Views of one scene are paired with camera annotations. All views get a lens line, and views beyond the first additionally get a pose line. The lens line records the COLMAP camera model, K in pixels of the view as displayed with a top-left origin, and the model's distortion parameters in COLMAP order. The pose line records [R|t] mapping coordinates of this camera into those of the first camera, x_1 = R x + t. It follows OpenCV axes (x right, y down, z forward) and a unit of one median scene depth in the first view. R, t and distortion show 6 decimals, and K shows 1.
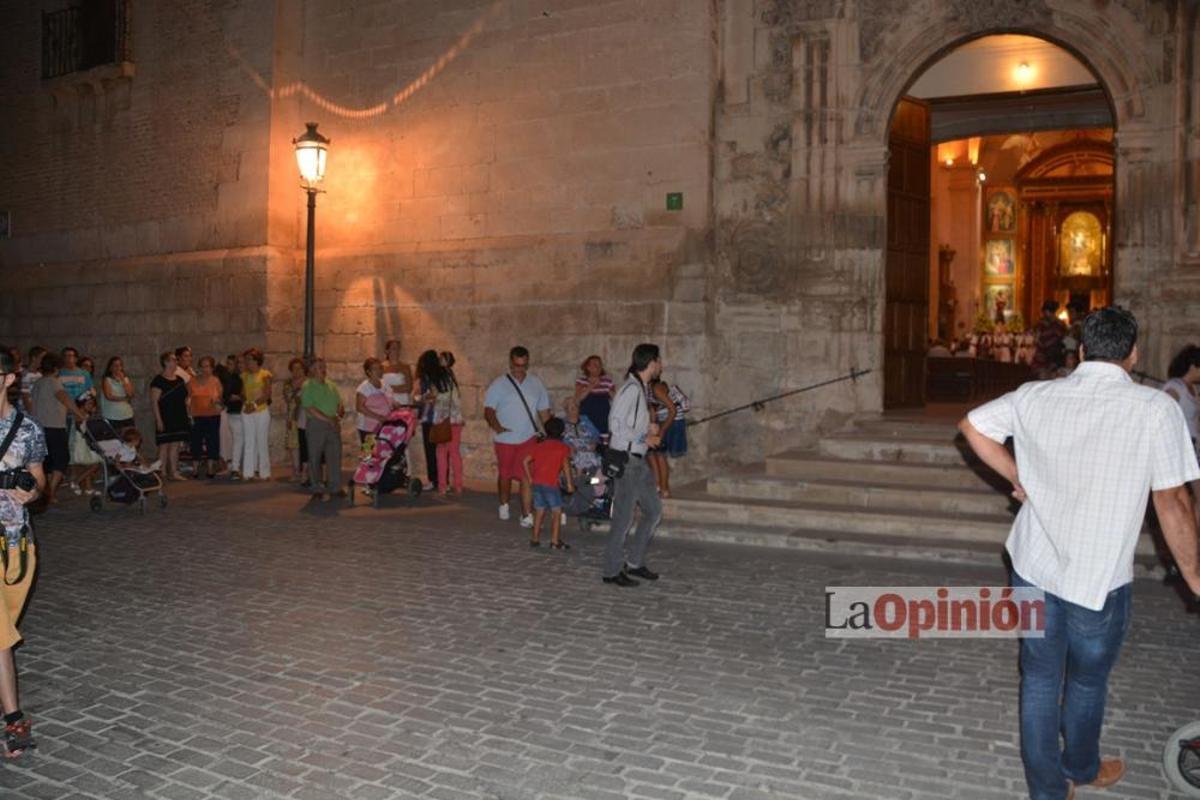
lens RADIAL K [[953.9, 0, 615.6], [0, 953.9, 413.8], [0, 0, 1]] dist [-0.163649, 0.091070]
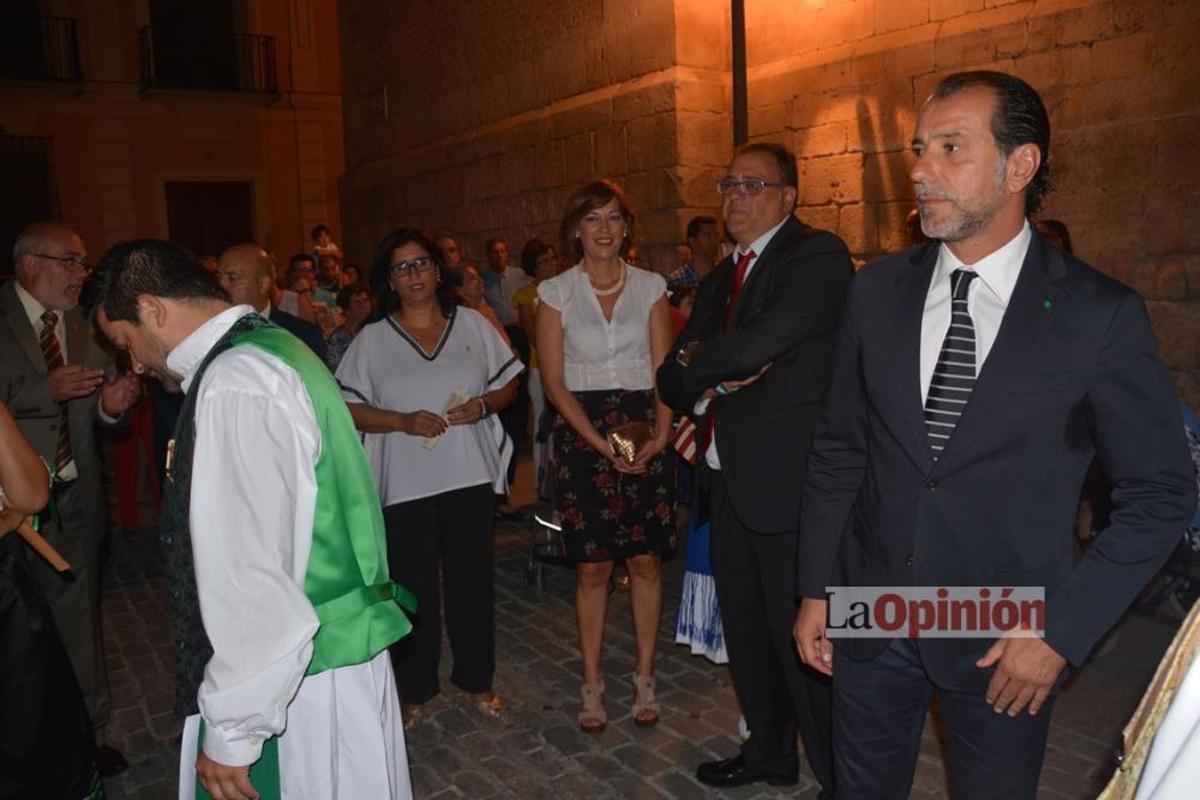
lens RADIAL K [[953.9, 0, 615.6], [0, 953.9, 413.8], [0, 0, 1]] dist [-0.163649, 0.091070]
pose [[0.878774, 0.031089, -0.476225, -0.115346], [0.023871, 0.993763, 0.108924, -0.024145], [0.476641, -0.107087, 0.872551, 0.433162]]
